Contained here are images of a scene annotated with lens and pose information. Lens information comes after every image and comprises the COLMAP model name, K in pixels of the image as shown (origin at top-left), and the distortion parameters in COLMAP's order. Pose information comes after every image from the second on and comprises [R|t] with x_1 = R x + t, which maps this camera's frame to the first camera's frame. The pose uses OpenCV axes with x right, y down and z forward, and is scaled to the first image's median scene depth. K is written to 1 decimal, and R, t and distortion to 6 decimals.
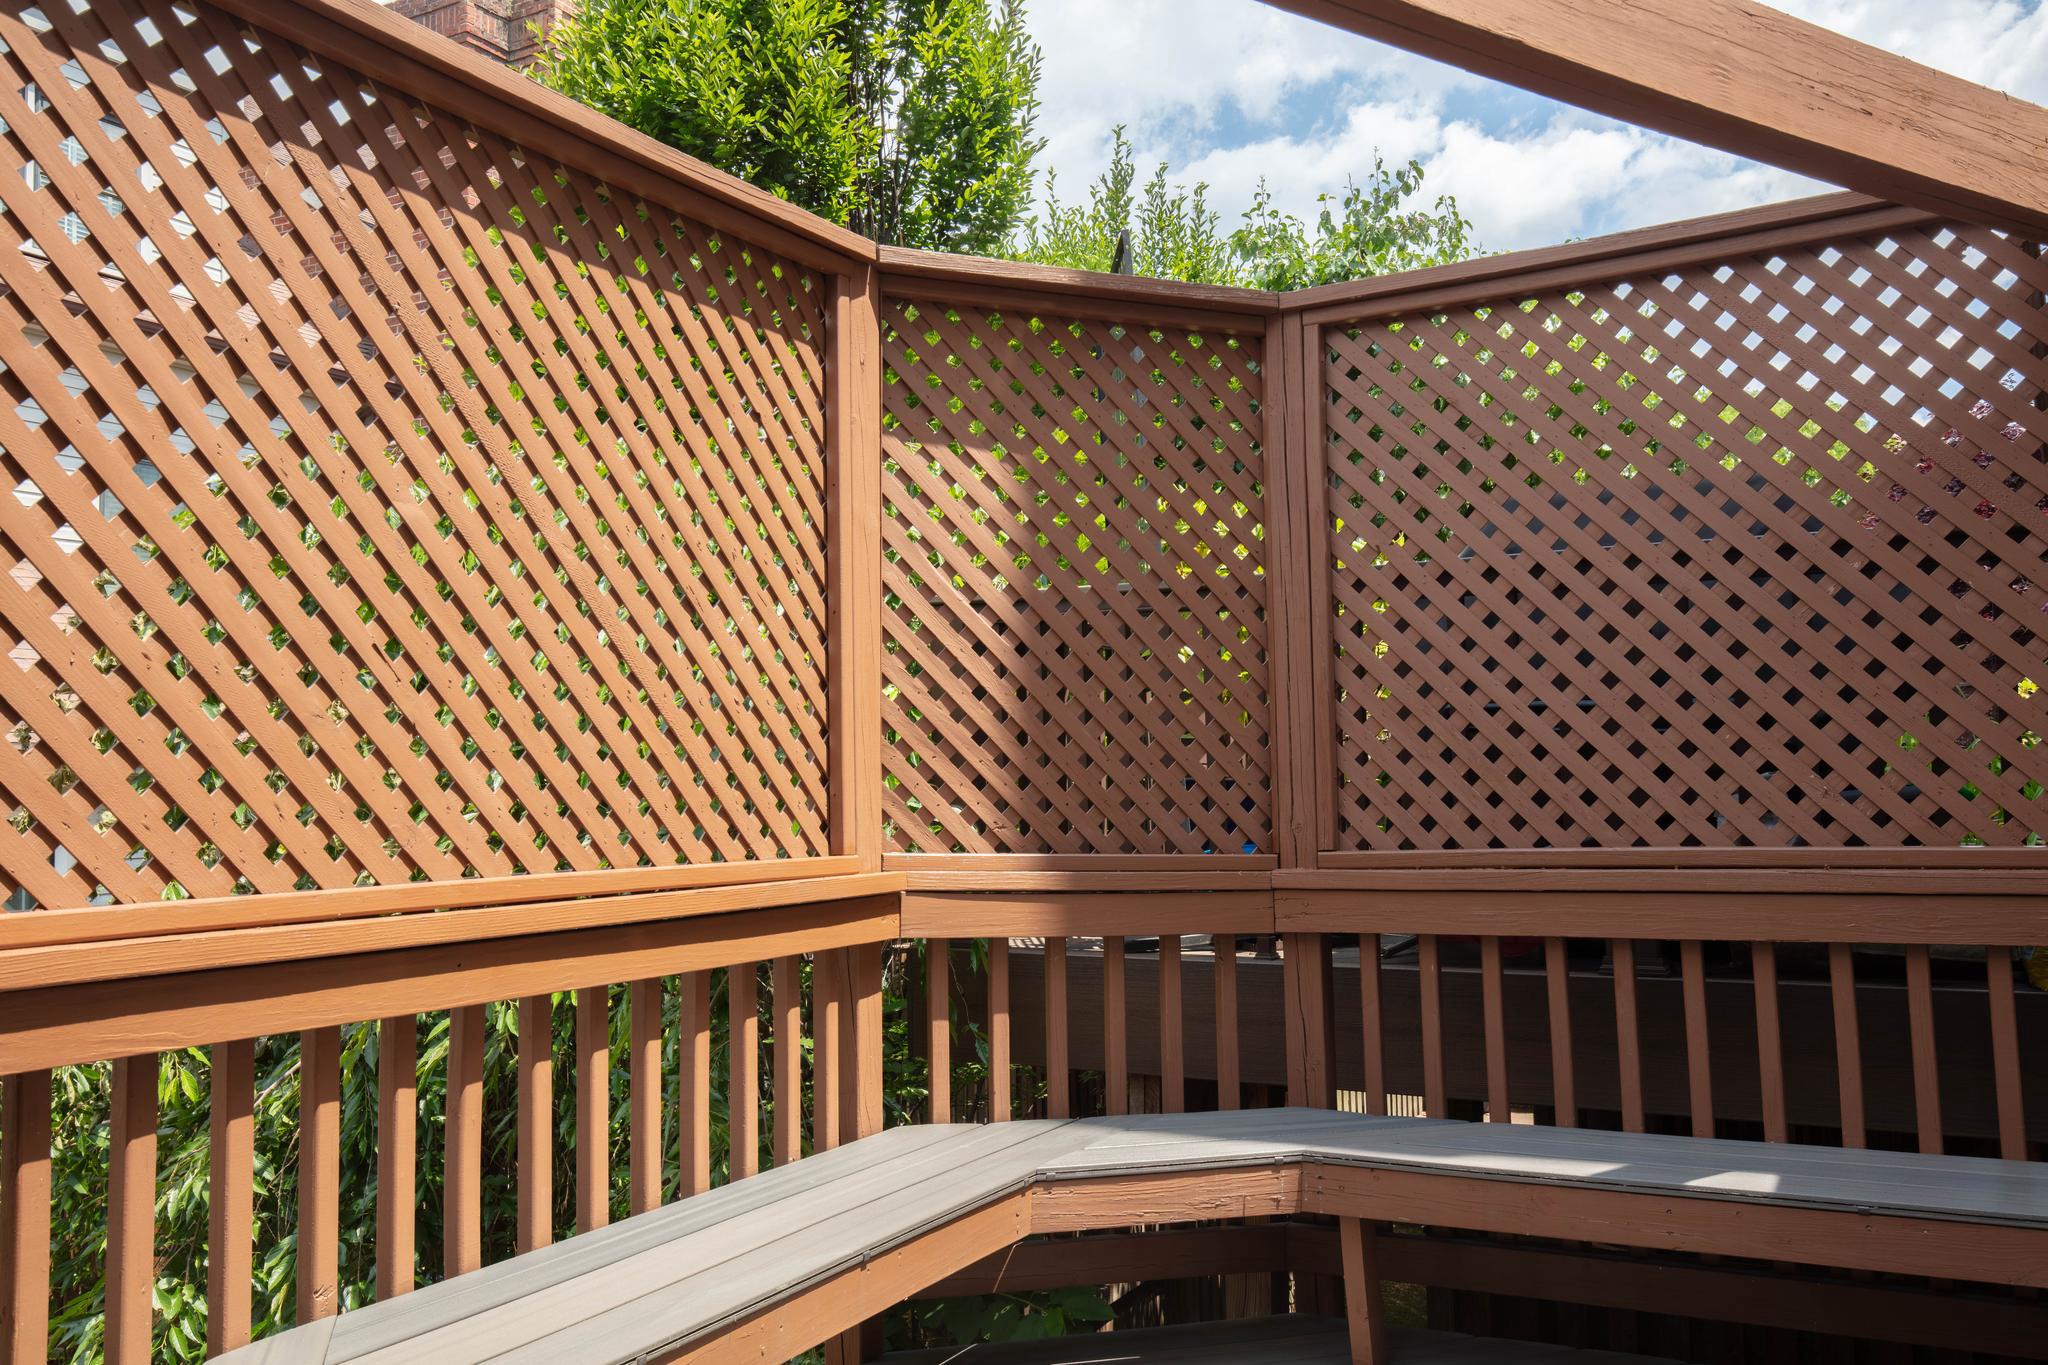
lens RADIAL K [[1751.6, 0, 1024.0], [0, 1751.6, 682.5], [0, 0, 1]] dist [0.040863, 0.004295]
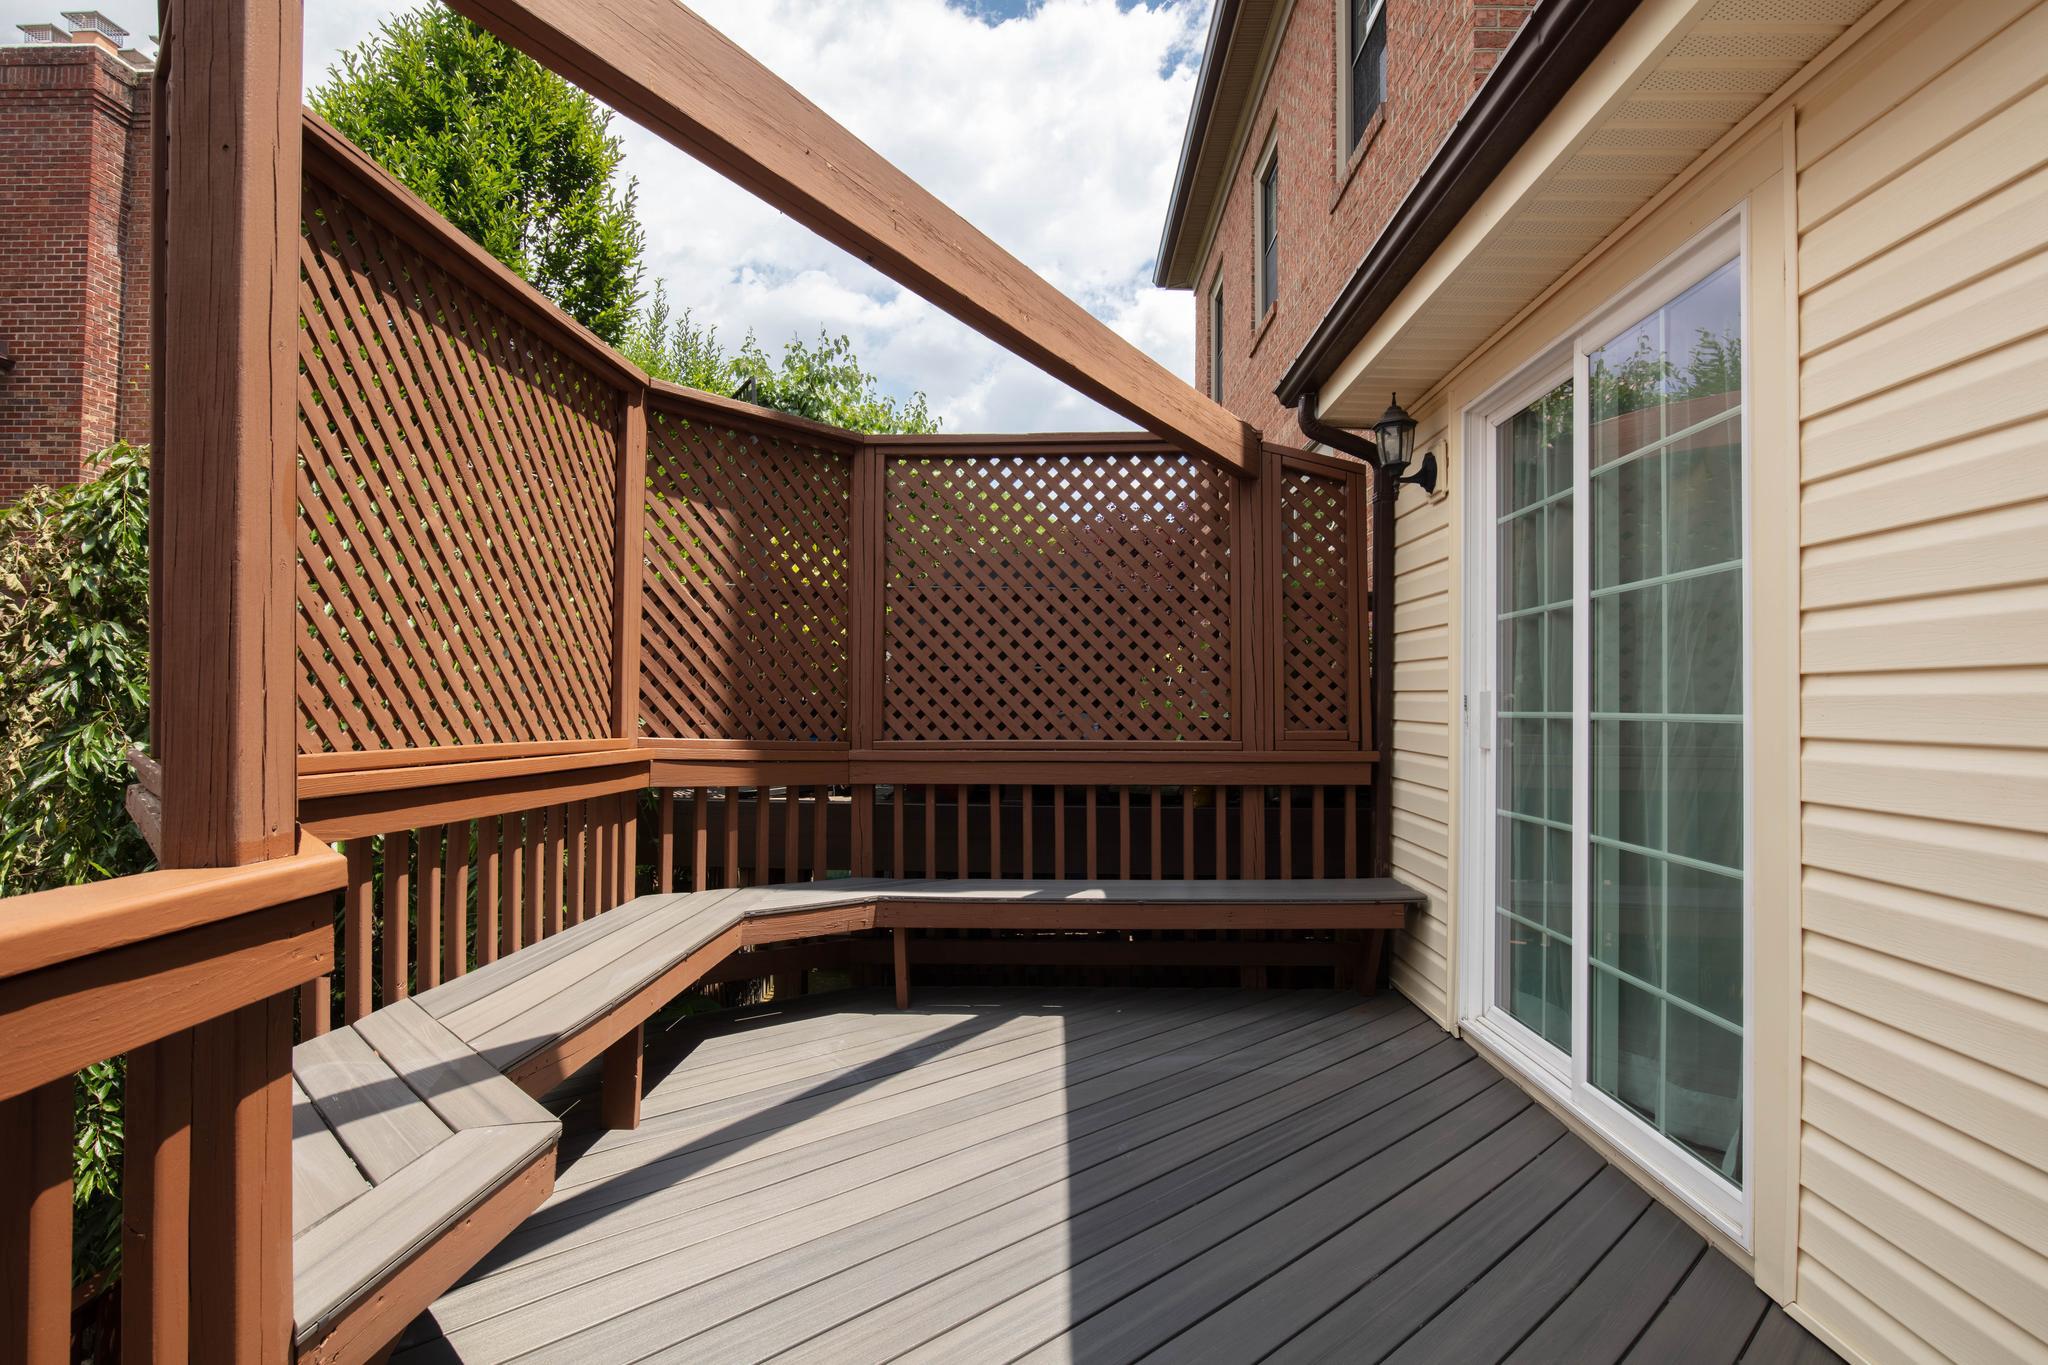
lens RADIAL K [[1163.5, 0, 1024.0], [0, 1163.5, 682.5], [0, 0, 1]] dist [-0.001827, -0.000188]
pose [[0.889755, 0.038214, 0.454836, -0.263946], [-0.053995, 0.998304, 0.021751, -0.000107], [-0.453233, -0.043911, 0.890310, -0.171550]]
